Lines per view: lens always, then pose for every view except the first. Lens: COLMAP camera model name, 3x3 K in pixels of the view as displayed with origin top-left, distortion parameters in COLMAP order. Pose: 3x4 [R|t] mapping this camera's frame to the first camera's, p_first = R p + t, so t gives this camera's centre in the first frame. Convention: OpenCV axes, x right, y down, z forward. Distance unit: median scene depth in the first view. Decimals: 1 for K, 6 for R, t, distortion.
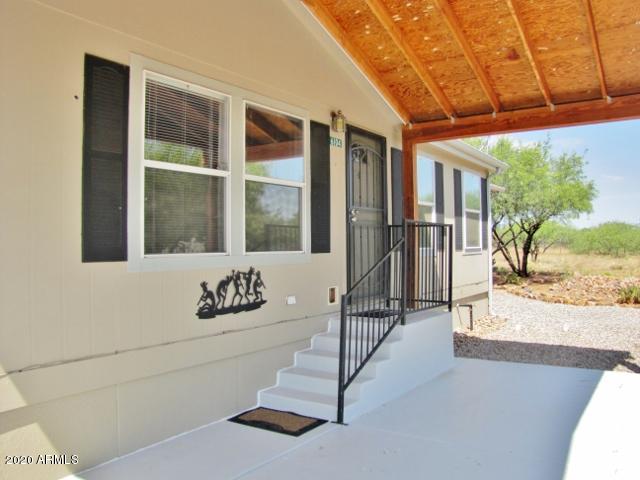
lens RADIAL K [[544.1, 0, 325.1], [0, 544.1, 240.4], [0, 0, 1]] dist [-0.160880, 0.124535]
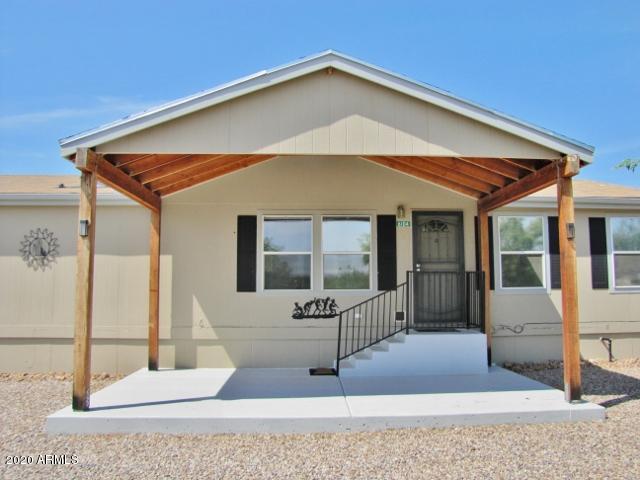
lens RADIAL K [[508.1, 0, 316.9], [0, 508.1, 235.1], [0, 0, 1]] dist [-0.086612, 0.007439]
pose [[0.589591, -0.064784, -0.805099, 1.408642], [0.005694, 0.997087, -0.076063, -0.037549], [0.807682, 0.040262, 0.588243, -0.163883]]
